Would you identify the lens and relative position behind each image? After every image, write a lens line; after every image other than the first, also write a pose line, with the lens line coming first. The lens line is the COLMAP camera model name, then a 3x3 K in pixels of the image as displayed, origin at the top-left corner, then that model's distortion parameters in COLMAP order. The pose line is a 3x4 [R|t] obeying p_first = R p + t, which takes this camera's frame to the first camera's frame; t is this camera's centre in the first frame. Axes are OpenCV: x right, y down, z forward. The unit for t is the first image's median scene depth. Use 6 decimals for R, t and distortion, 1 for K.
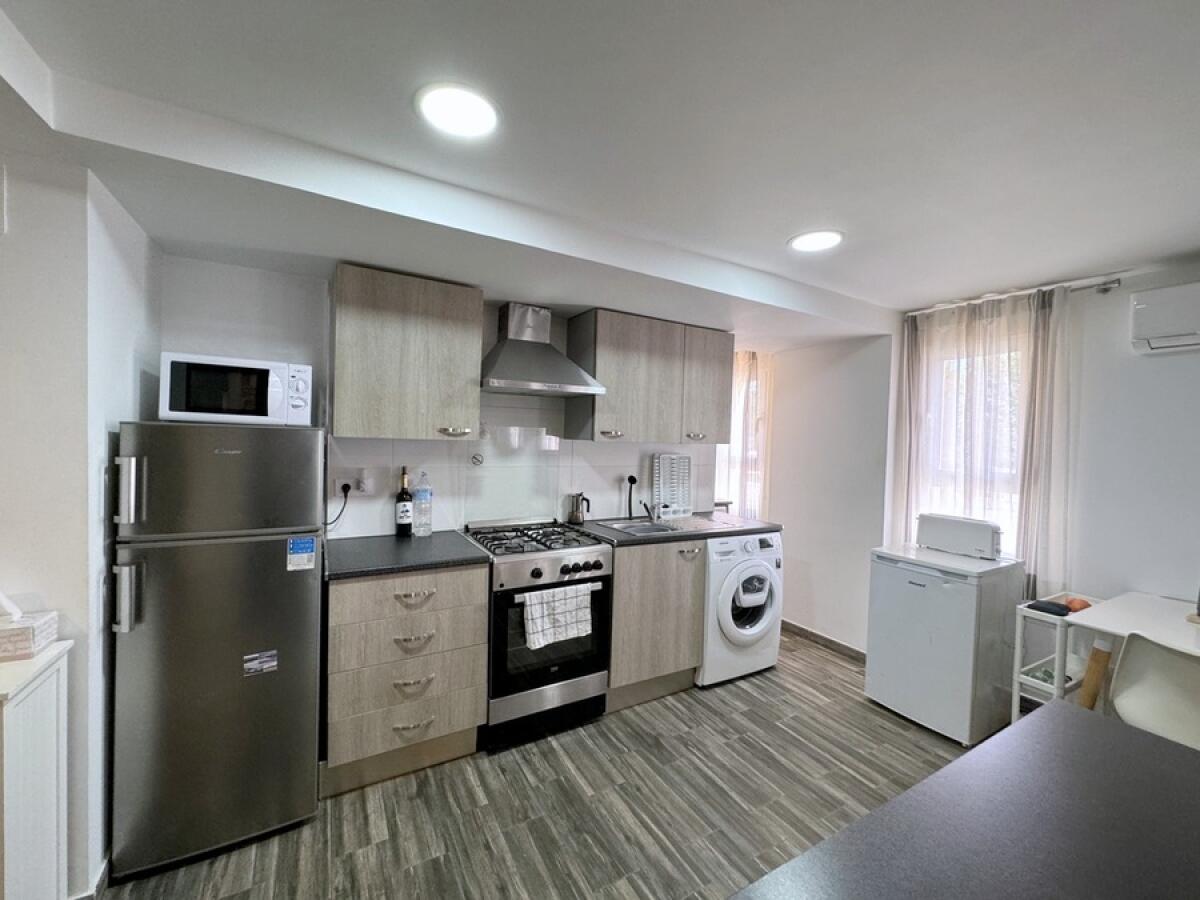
lens RADIAL K [[483.5, 0, 605.0], [0, 483.5, 448.2], [0, 0, 1]] dist [-0.002161, 0.001899]
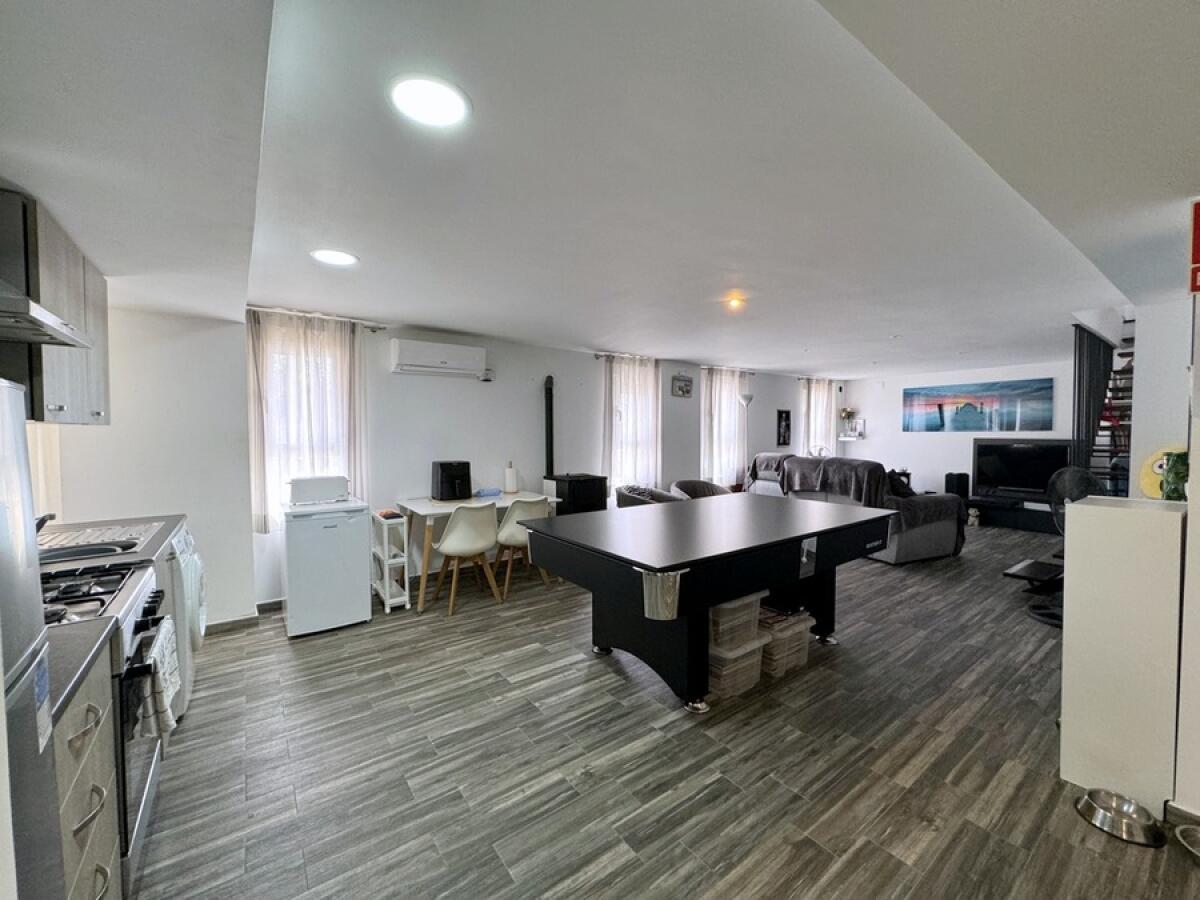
lens RADIAL K [[483.5, 0, 596.6], [0, 483.5, 451.0], [0, 0, 1]] dist [-0.002161, 0.001899]
pose [[-0.114368, -0.071295, 0.990877, -0.754643], [0.019106, 0.997079, 0.073946, -0.014245], [-0.993255, 0.027389, -0.112672, 0.414702]]
